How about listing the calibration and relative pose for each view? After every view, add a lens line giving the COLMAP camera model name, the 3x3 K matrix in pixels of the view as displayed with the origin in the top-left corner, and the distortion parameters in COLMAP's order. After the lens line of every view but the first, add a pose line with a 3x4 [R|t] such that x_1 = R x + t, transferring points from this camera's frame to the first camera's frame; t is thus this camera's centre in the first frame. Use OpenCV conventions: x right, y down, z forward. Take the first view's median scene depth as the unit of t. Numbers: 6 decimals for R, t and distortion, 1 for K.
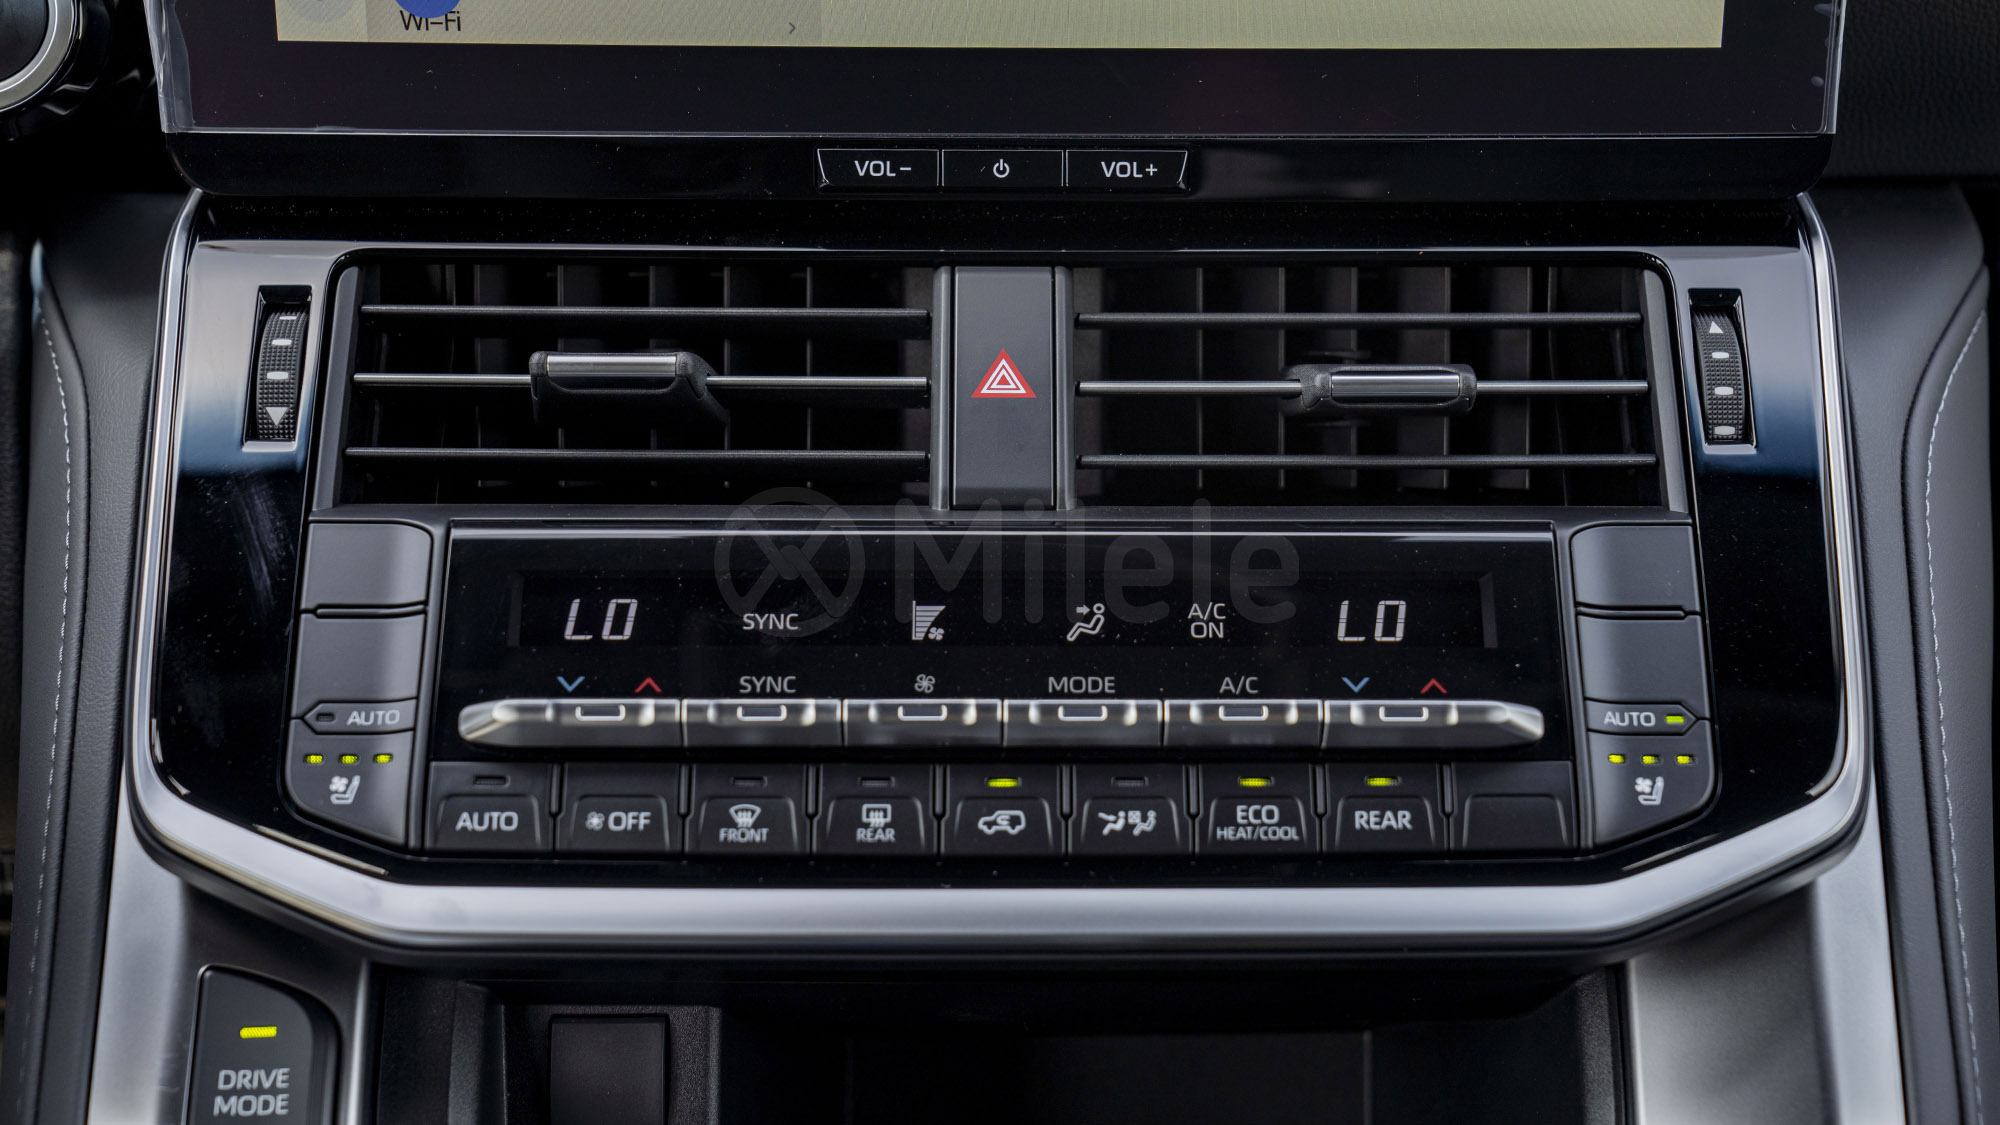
lens RADIAL K [[3248.8, 0, 1059.7], [0, 3248.8, 530.3], [0, 0, 1]] dist [0.148542, 0.000000]
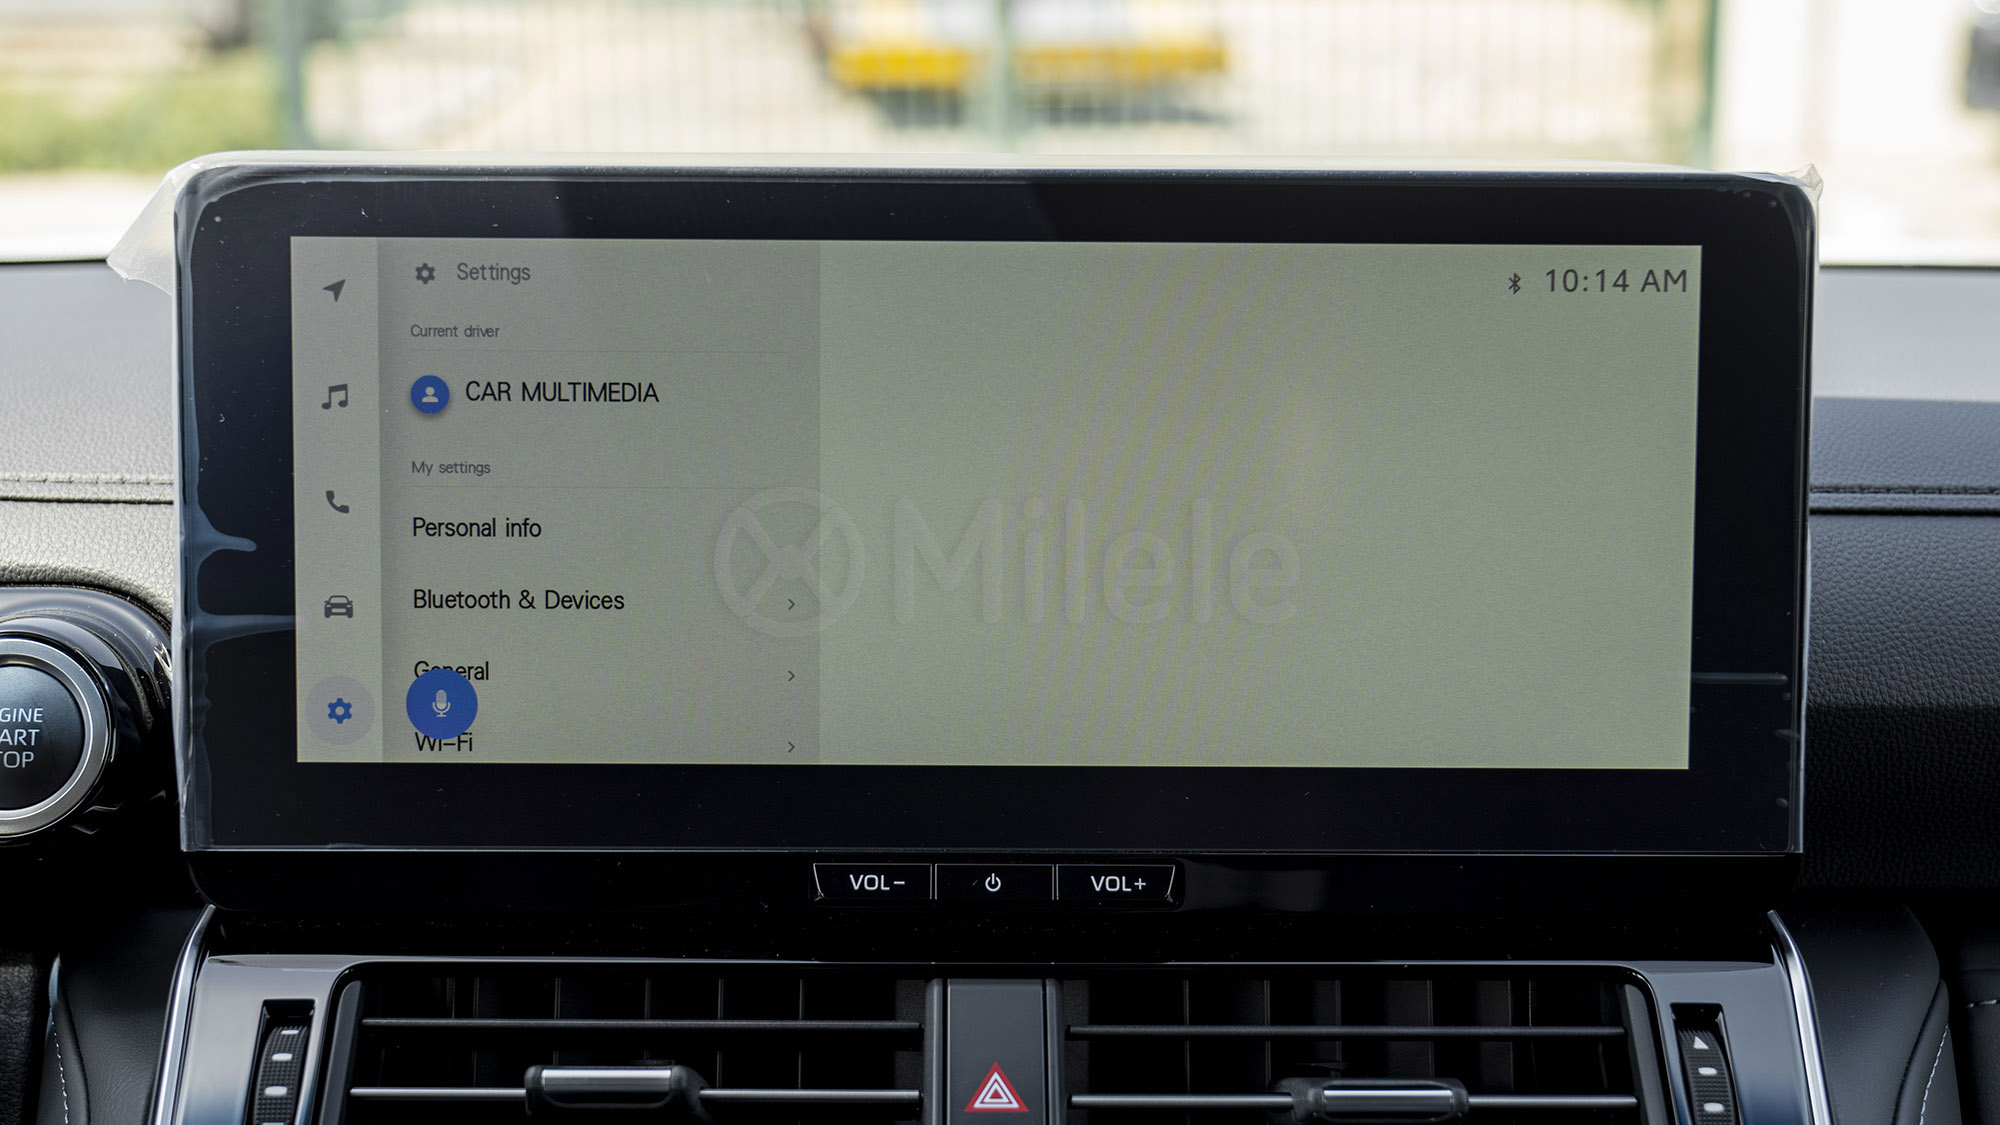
lens RADIAL K [[2851.8, 0, 988.6], [0, 2851.8, 560.1], [0, 0, 1]] dist [0.032313, 0.000000]
pose [[1.000000, 0.000966, 0.000132, -0.020034], [-0.000916, 0.977086, -0.212842, -0.019923], [-0.000335, 0.212842, 0.977087, 0.106793]]
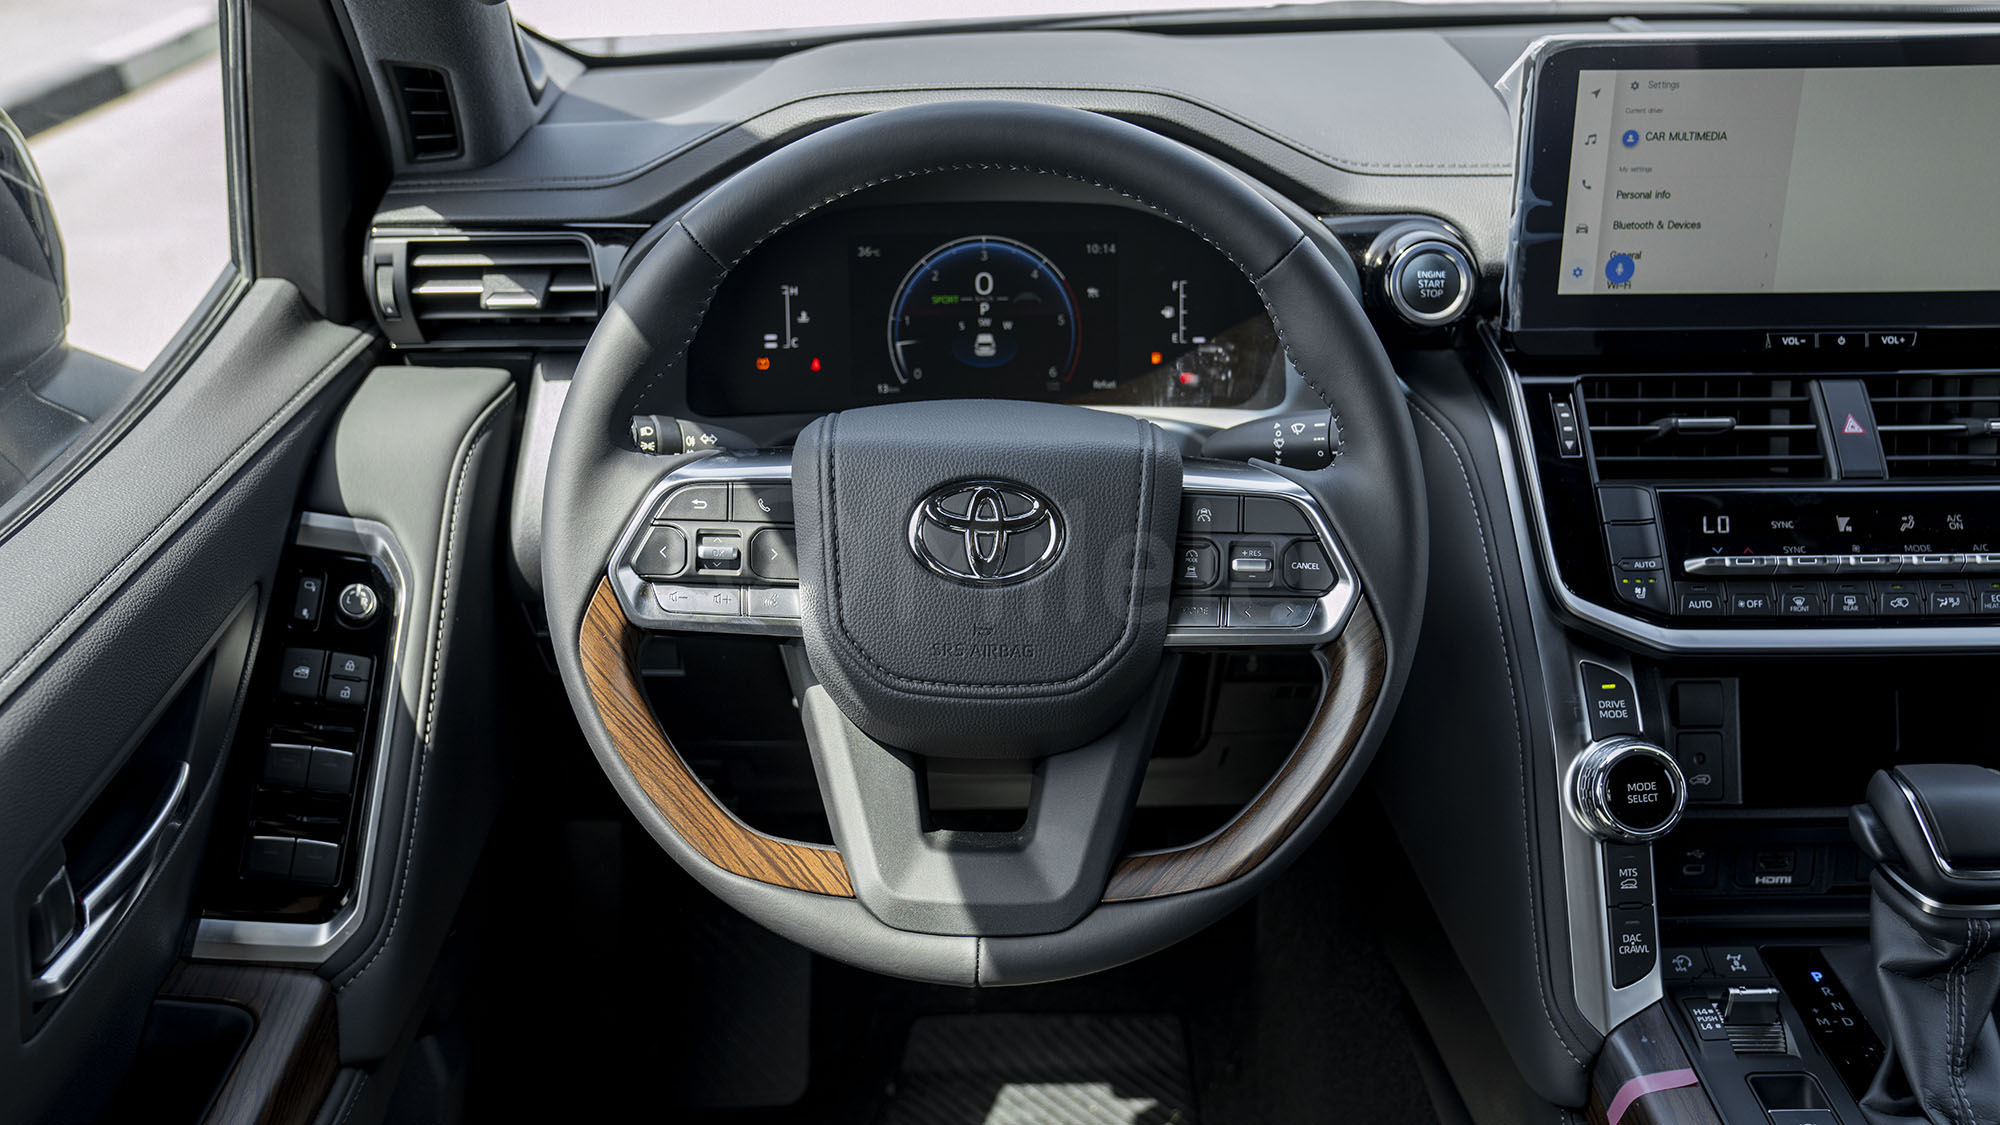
lens RADIAL K [[1862.8, 0, 927.3], [0, 1862.8, 531.7], [0, 0, 1]] dist [-0.015290, 0.000000]
pose [[0.999921, -0.012504, 0.001478, -0.734469], [0.012434, 0.999111, 0.040287, -0.031957], [-0.001980, -0.040266, 0.999187, -0.423668]]
